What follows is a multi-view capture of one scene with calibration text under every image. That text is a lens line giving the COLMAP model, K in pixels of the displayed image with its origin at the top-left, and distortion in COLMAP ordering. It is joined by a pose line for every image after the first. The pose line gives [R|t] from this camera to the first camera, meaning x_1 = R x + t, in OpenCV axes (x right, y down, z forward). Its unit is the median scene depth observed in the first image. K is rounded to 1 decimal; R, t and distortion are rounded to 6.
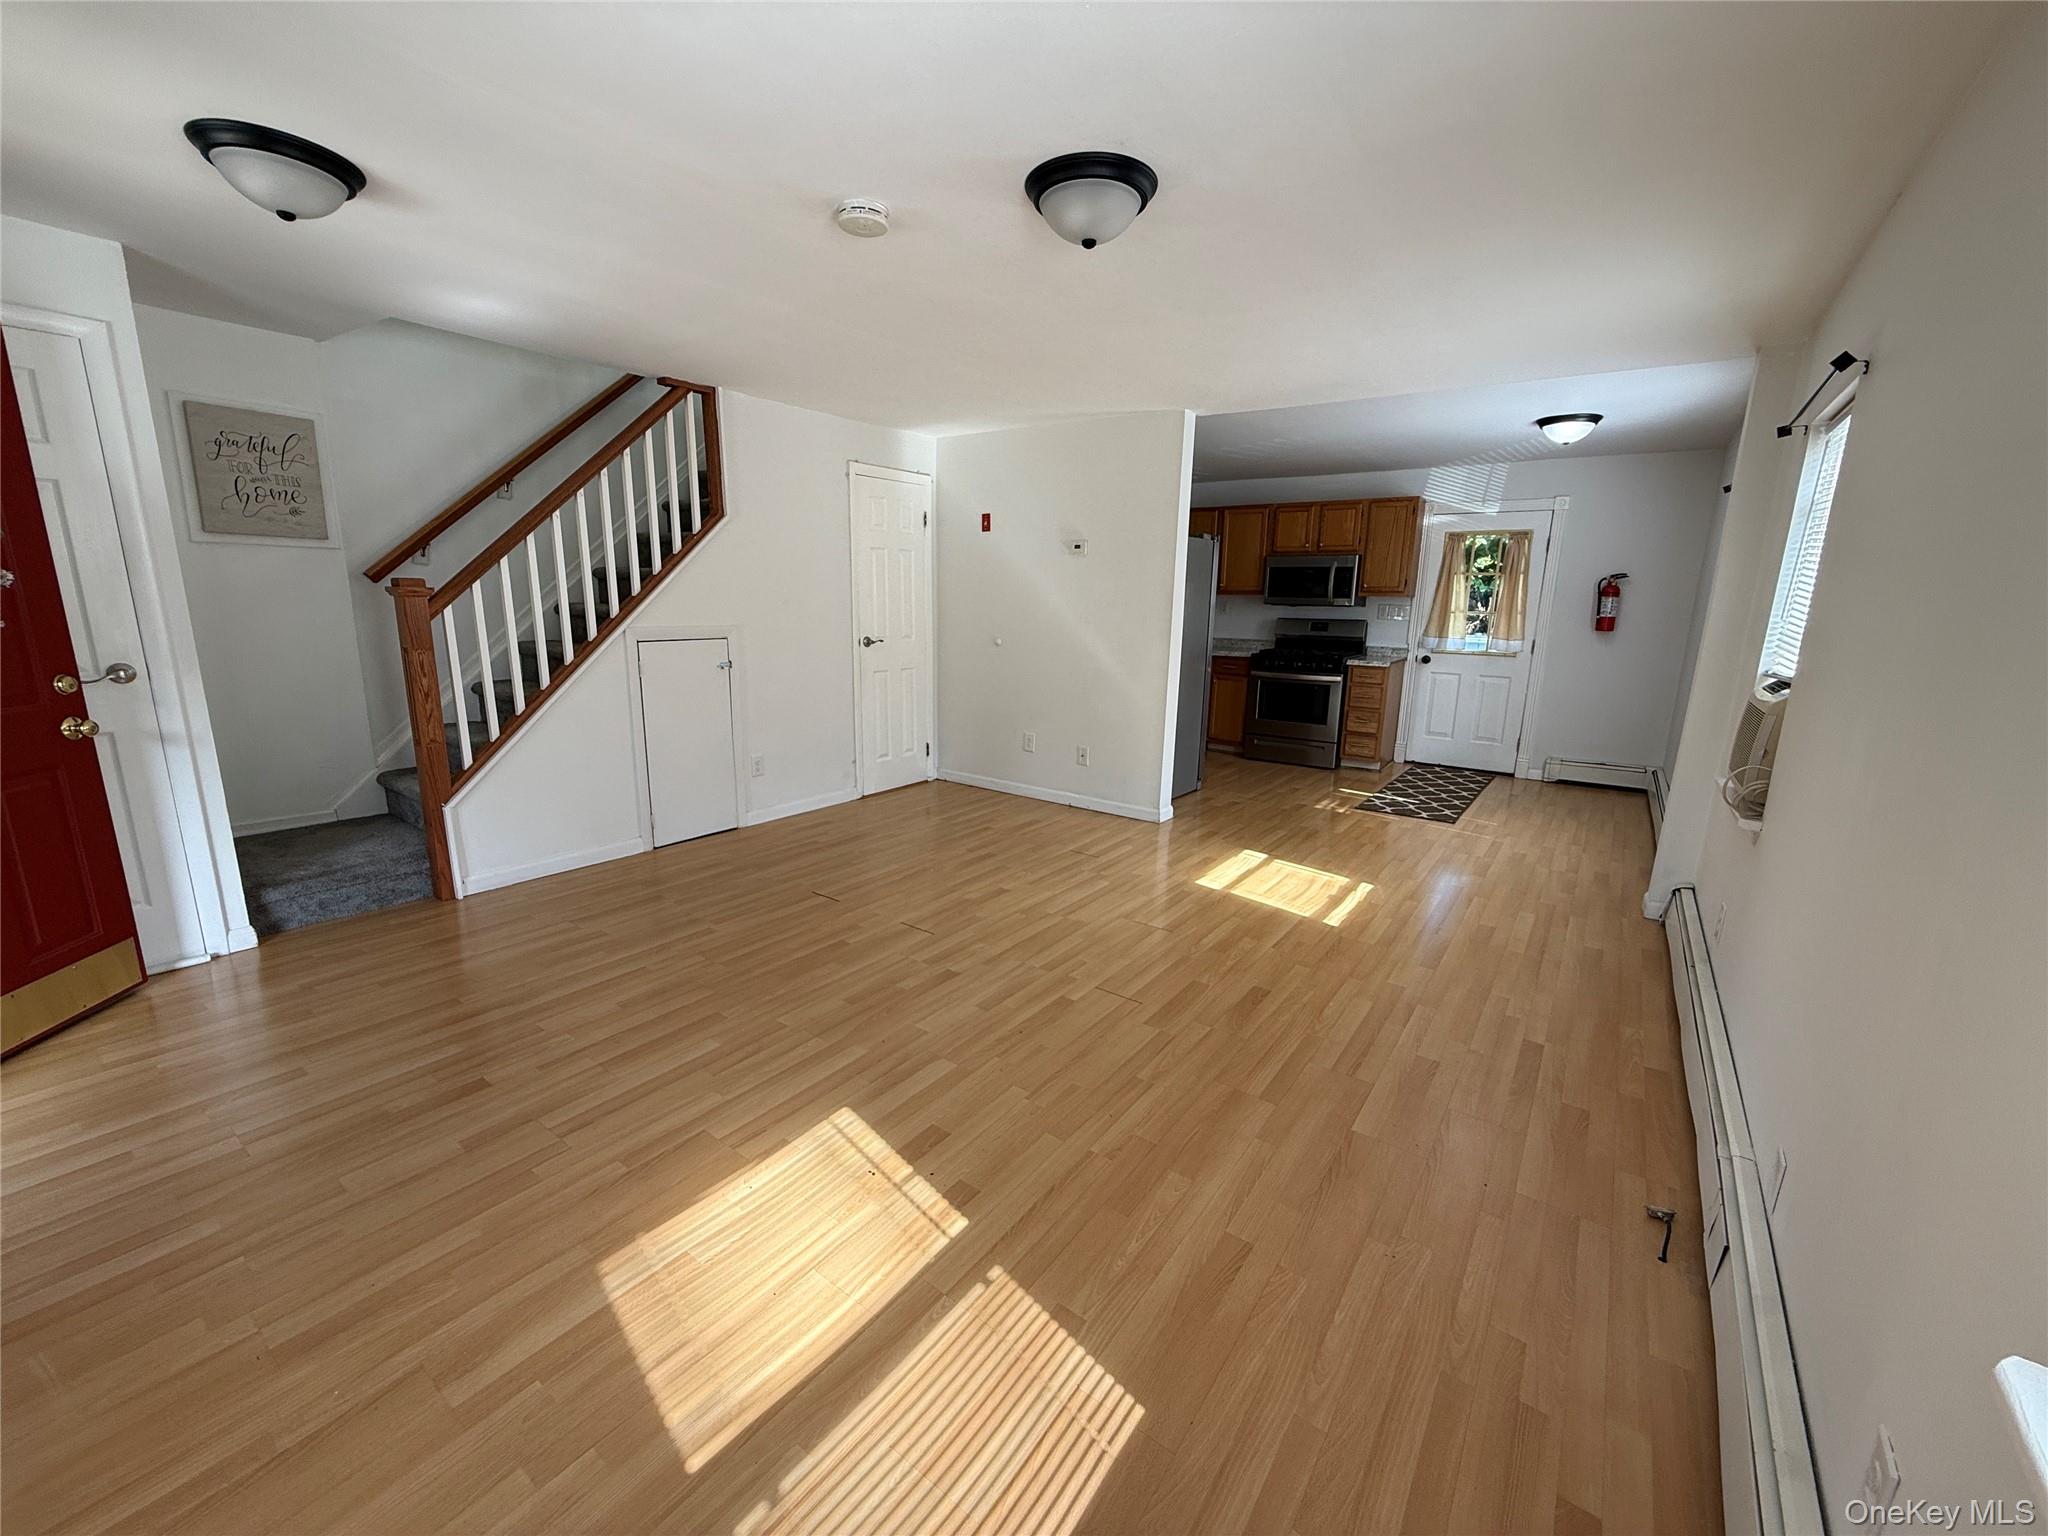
lens RADIAL K [[817.6, 0, 1016.8], [0, 817.6, 763.1], [0, 0, 1]] dist [0.006861, 0.000039]
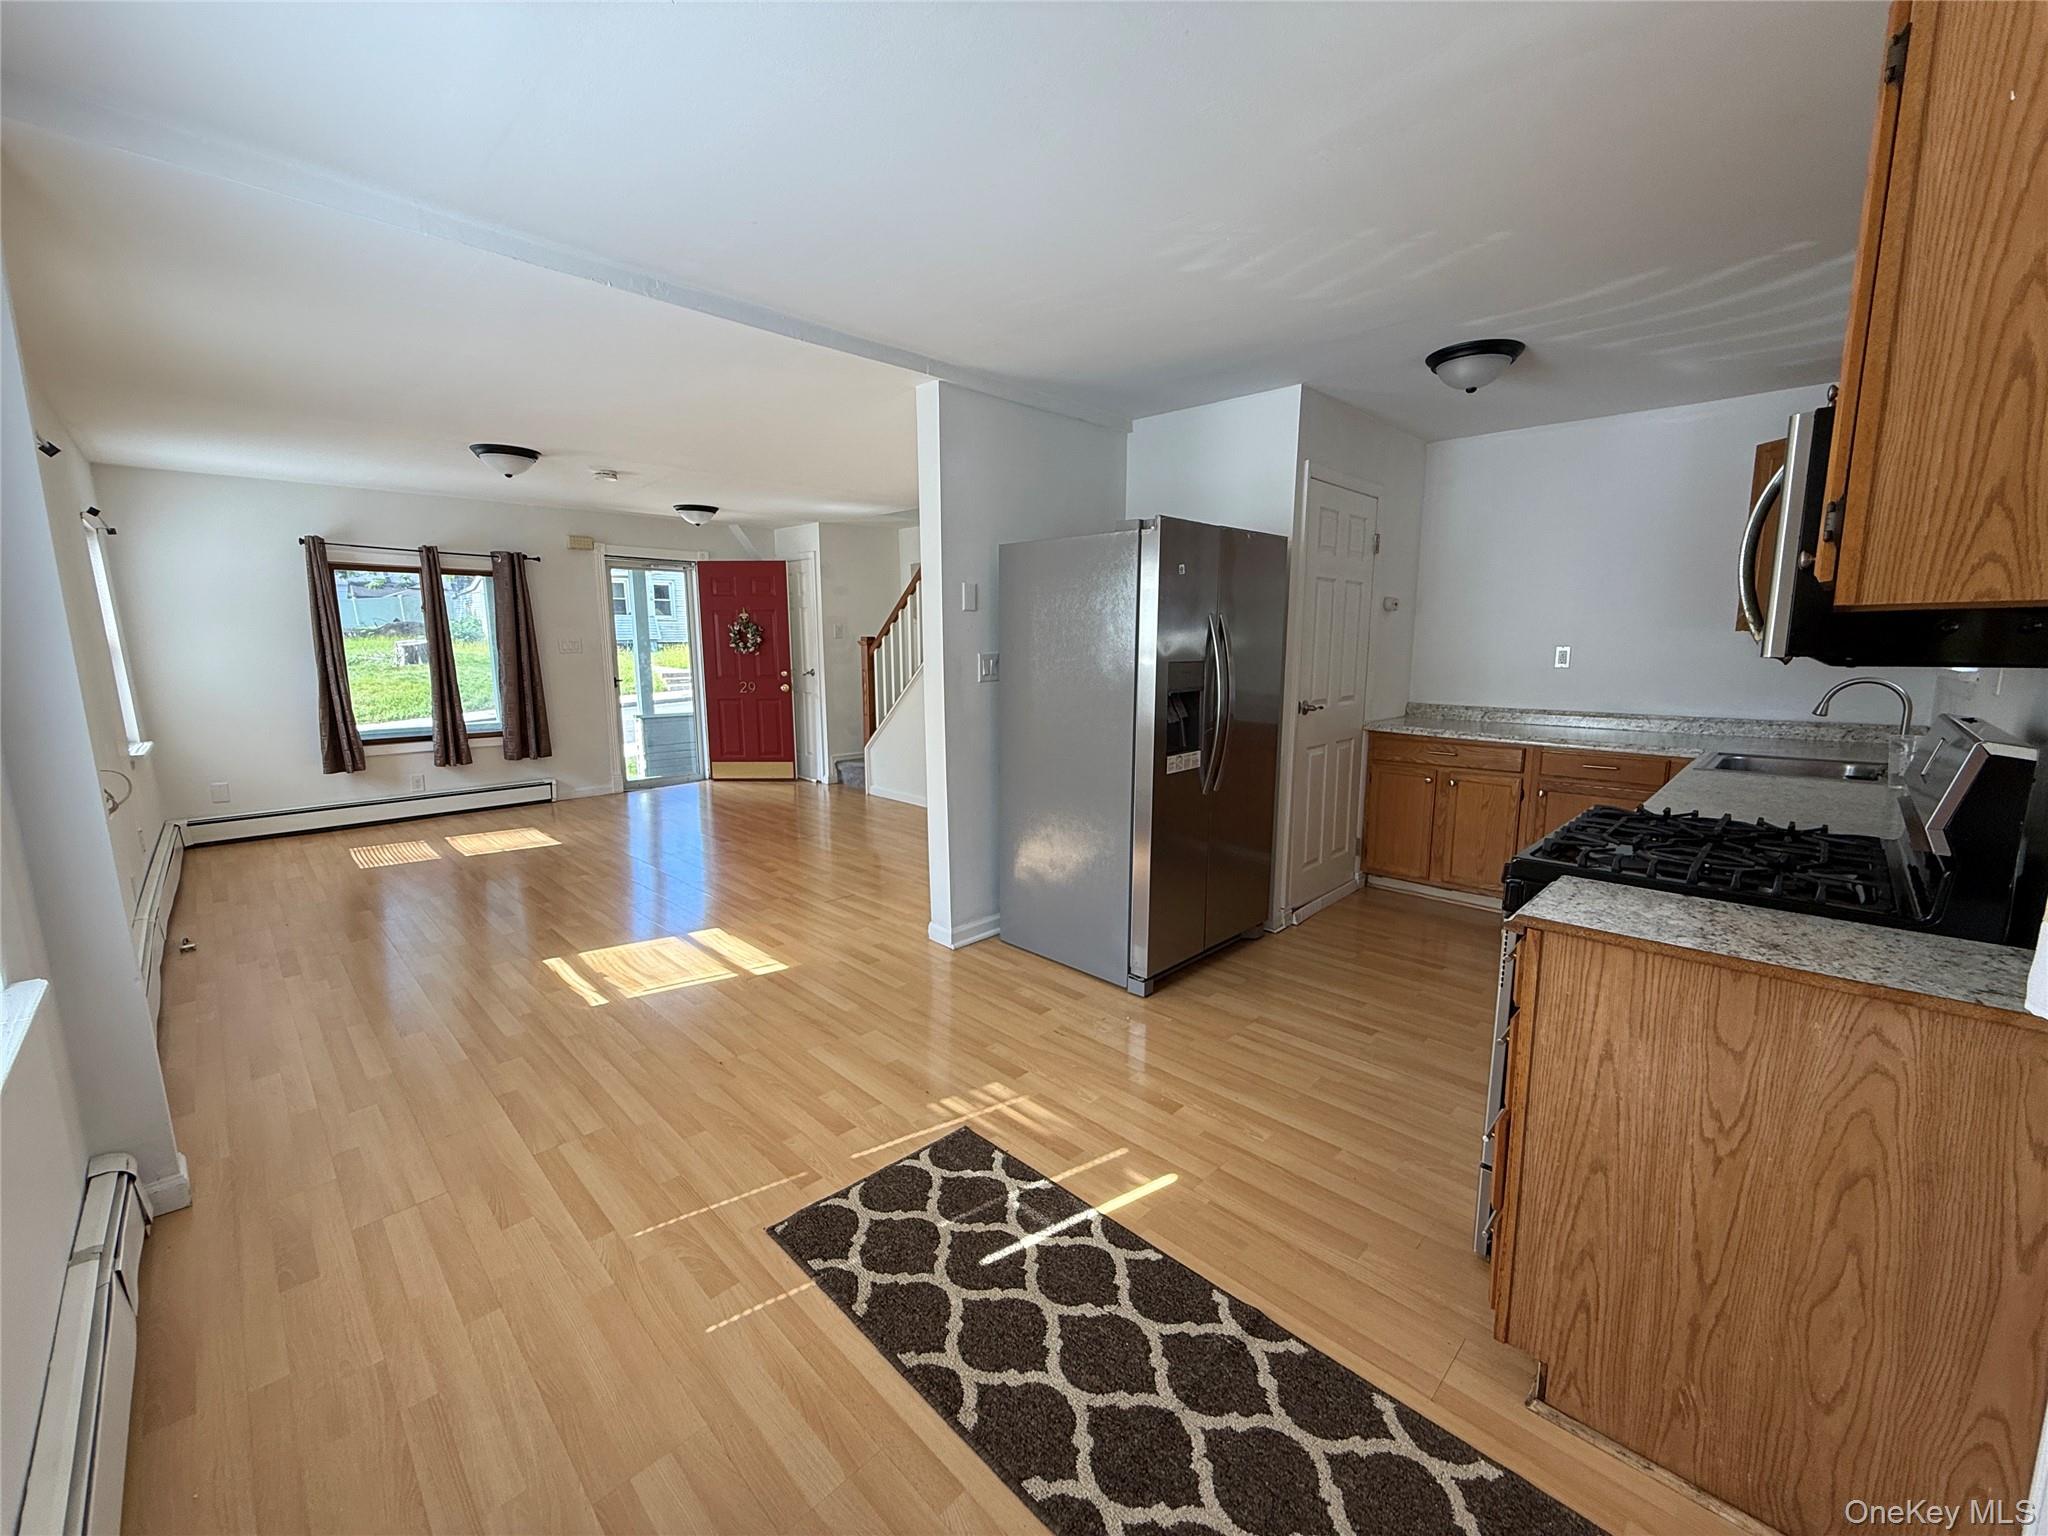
lens RADIAL K [[817.6, 0, 1014.6], [0, 817.6, 774.8], [0, 0, 1]] dist [0.006861, 0.000039]
pose [[-0.158274, 0.142802, -0.977014, 1.003756], [-0.199577, 0.964437, 0.173294, -0.247744], [0.967015, 0.222418, -0.124145, 1.315412]]
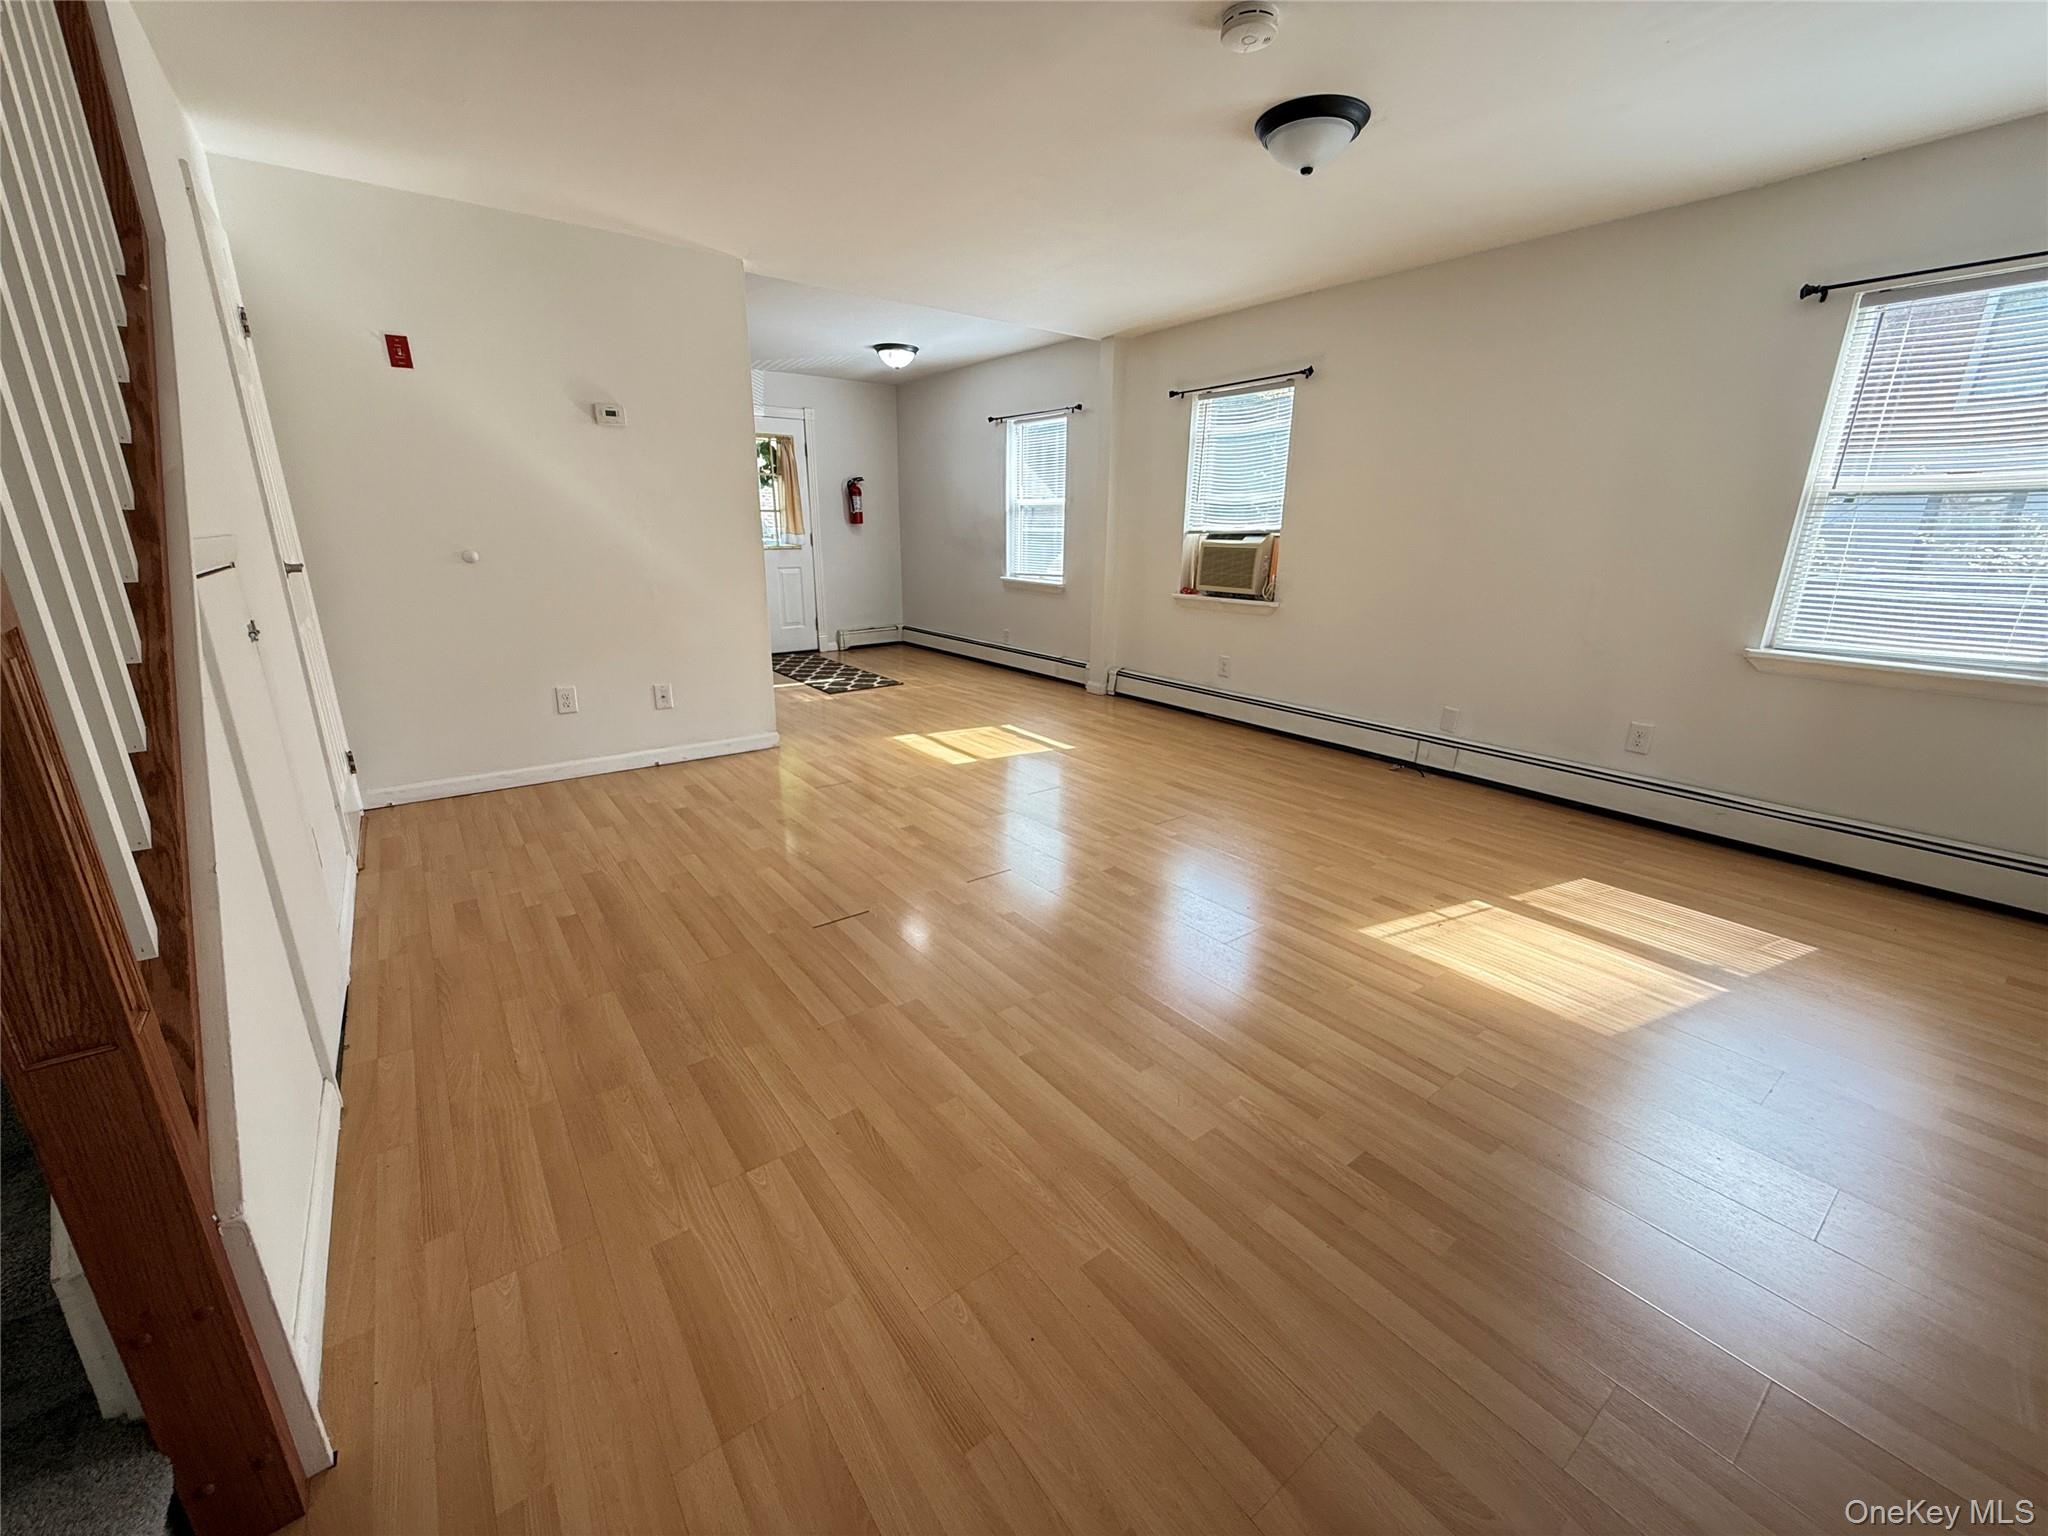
lens RADIAL K [[817.6, 0, 1022.8], [0, 817.6, 760.9], [0, 0, 1]] dist [0.006861, 0.000039]
pose [[0.287218, -0.285759, 0.914247, -0.670518], [0.193623, 0.952080, 0.236756, -0.084487], [-0.938092, 0.109018, 0.328784, 0.526374]]
